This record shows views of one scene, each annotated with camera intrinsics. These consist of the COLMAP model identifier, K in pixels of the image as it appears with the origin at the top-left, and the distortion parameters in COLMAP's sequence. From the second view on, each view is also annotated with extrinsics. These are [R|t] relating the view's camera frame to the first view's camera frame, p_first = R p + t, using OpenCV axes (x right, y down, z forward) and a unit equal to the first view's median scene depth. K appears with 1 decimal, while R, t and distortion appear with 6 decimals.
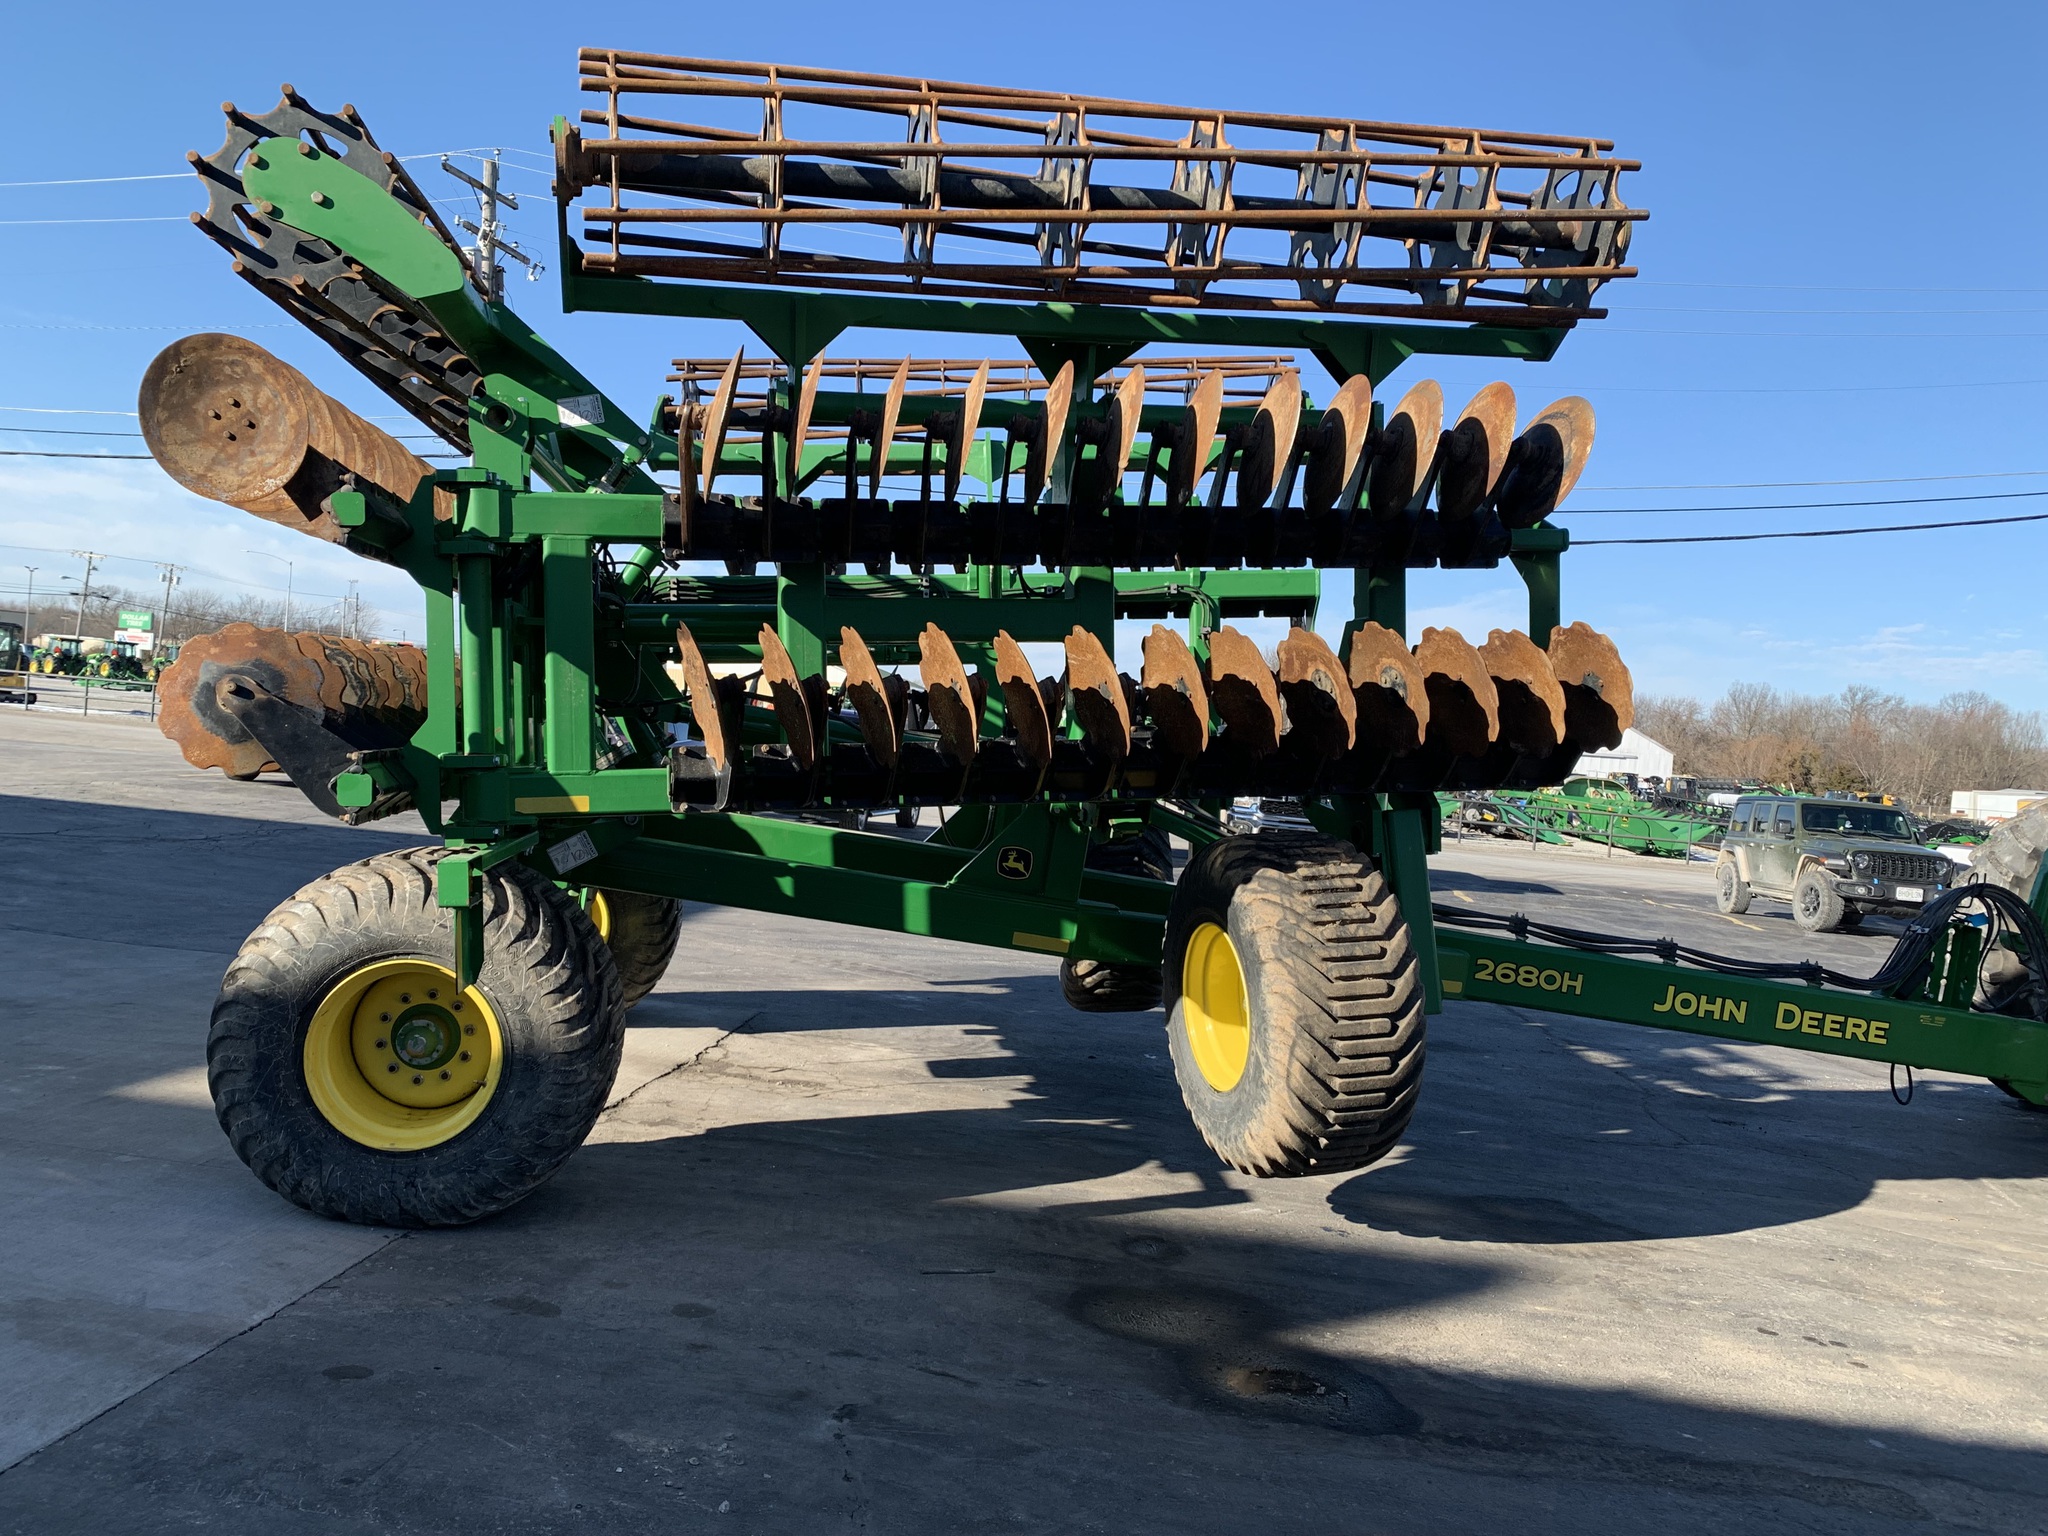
lens RADIAL K [[1573.3, 0, 1035.3], [0, 1573.3, 765.5], [0, 0, 1]] dist [0.023946, -0.017609]
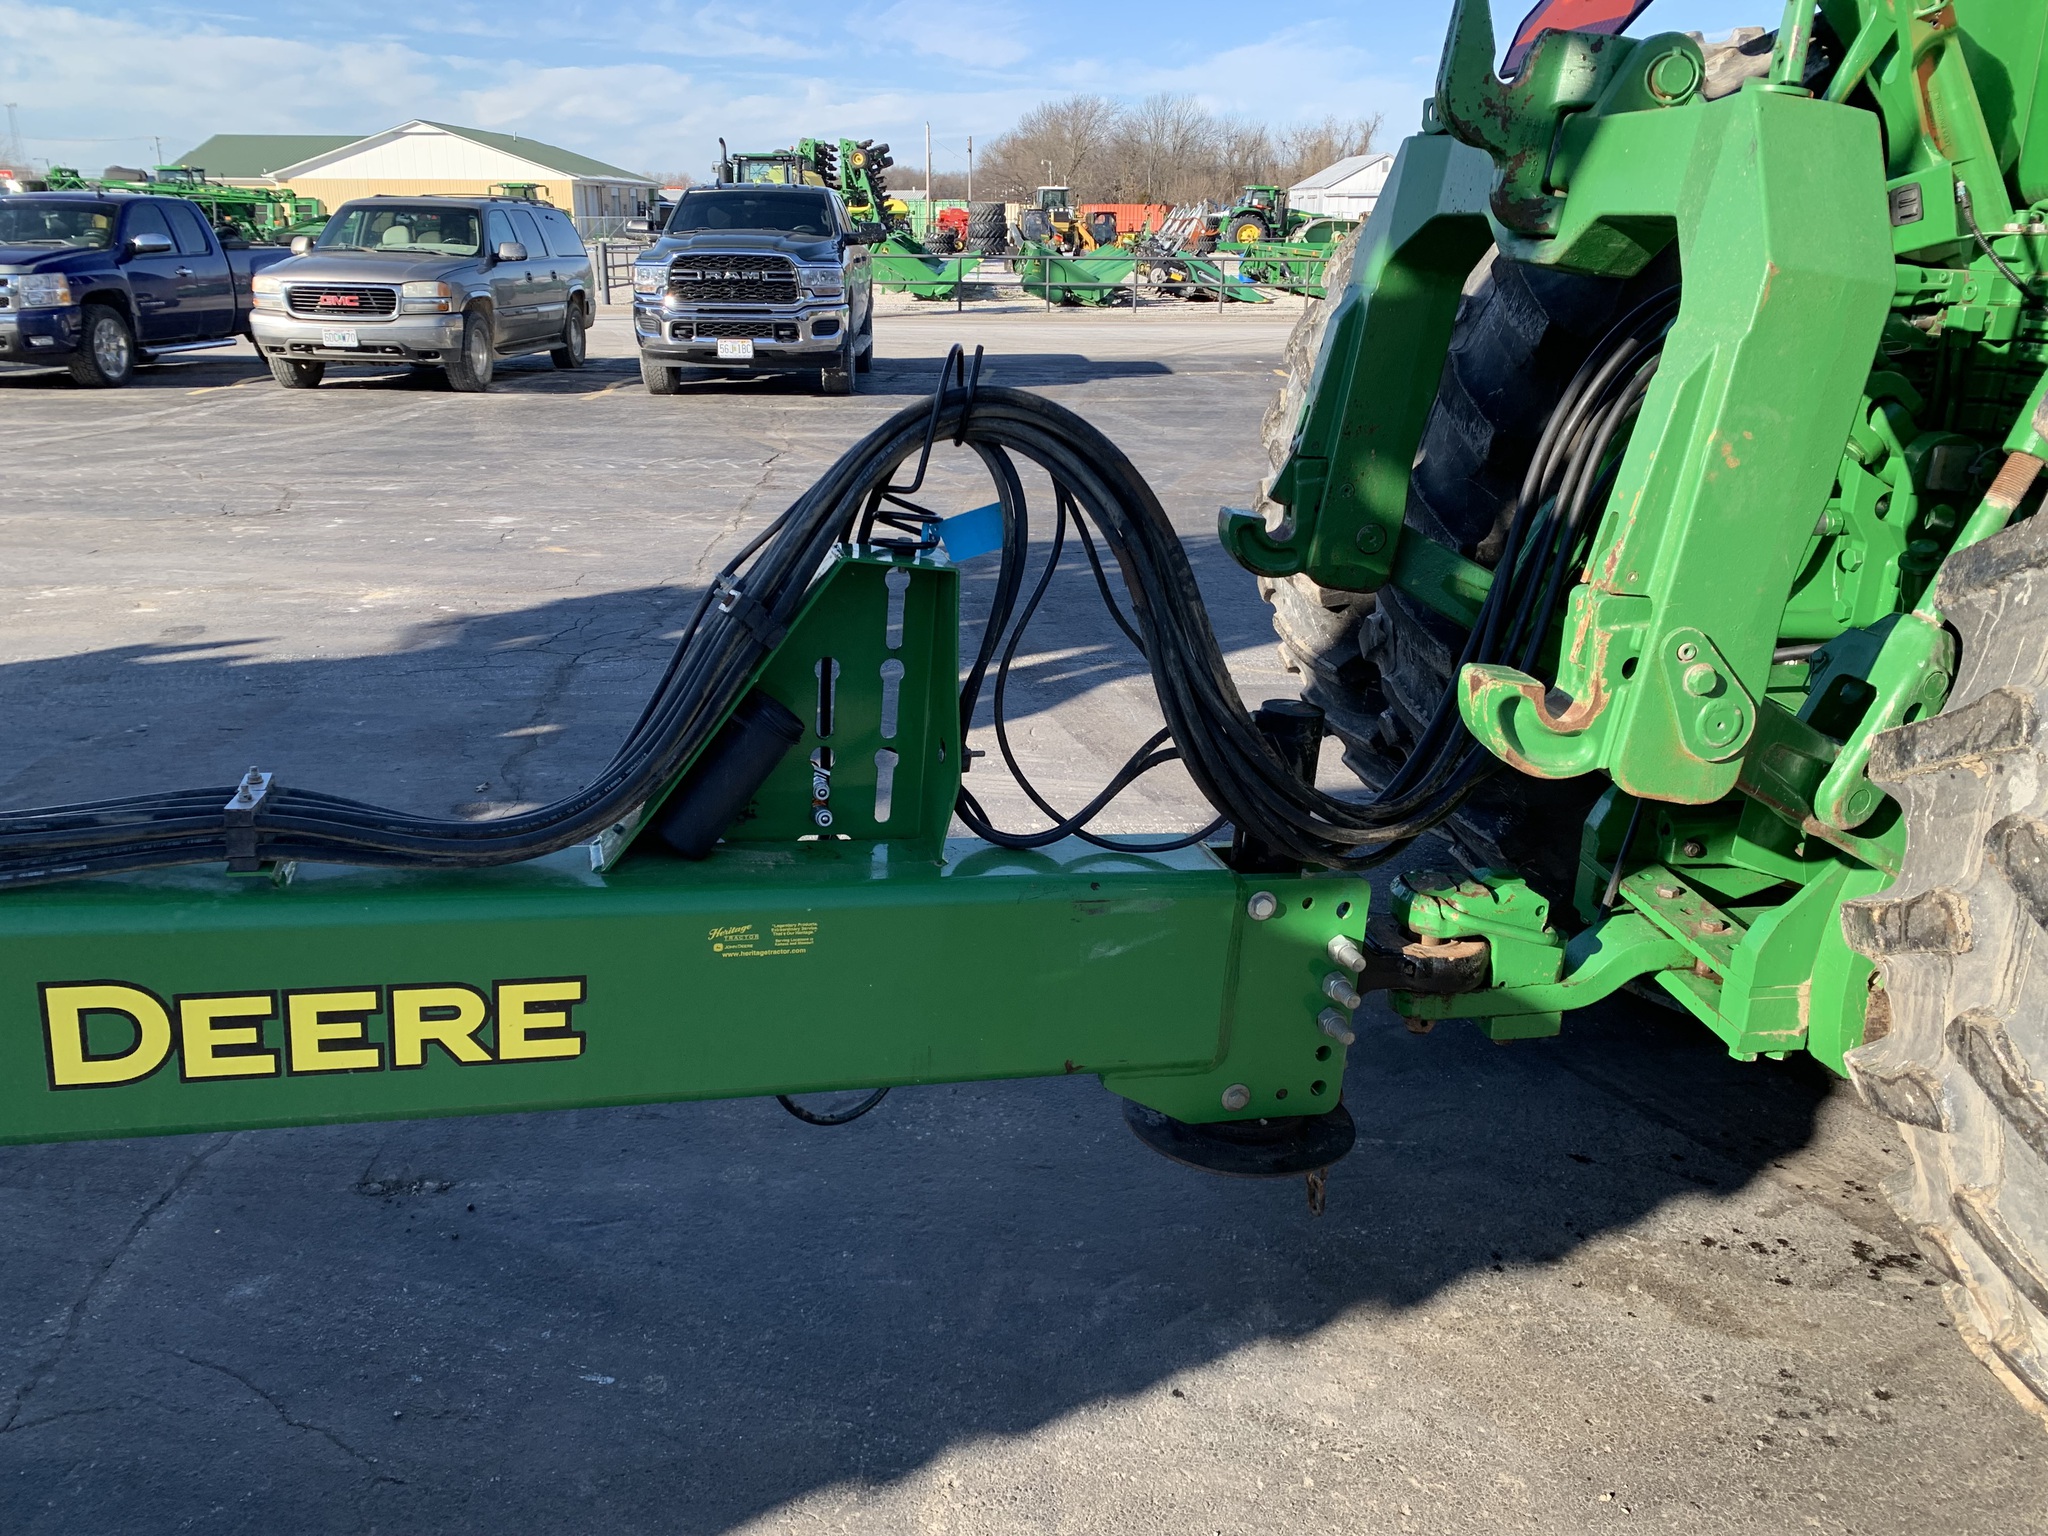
lens RADIAL K [[1573.3, 0, 1016.7], [0, 1573.3, 754.6], [0, 0, 1]] dist [0.023946, -0.017609]
pose [[0.990903, -0.106936, 0.081706, 0.107961], [0.077016, 0.948478, 0.307341, 0.009680], [-0.110363, -0.298252, 0.948085, 0.137769]]
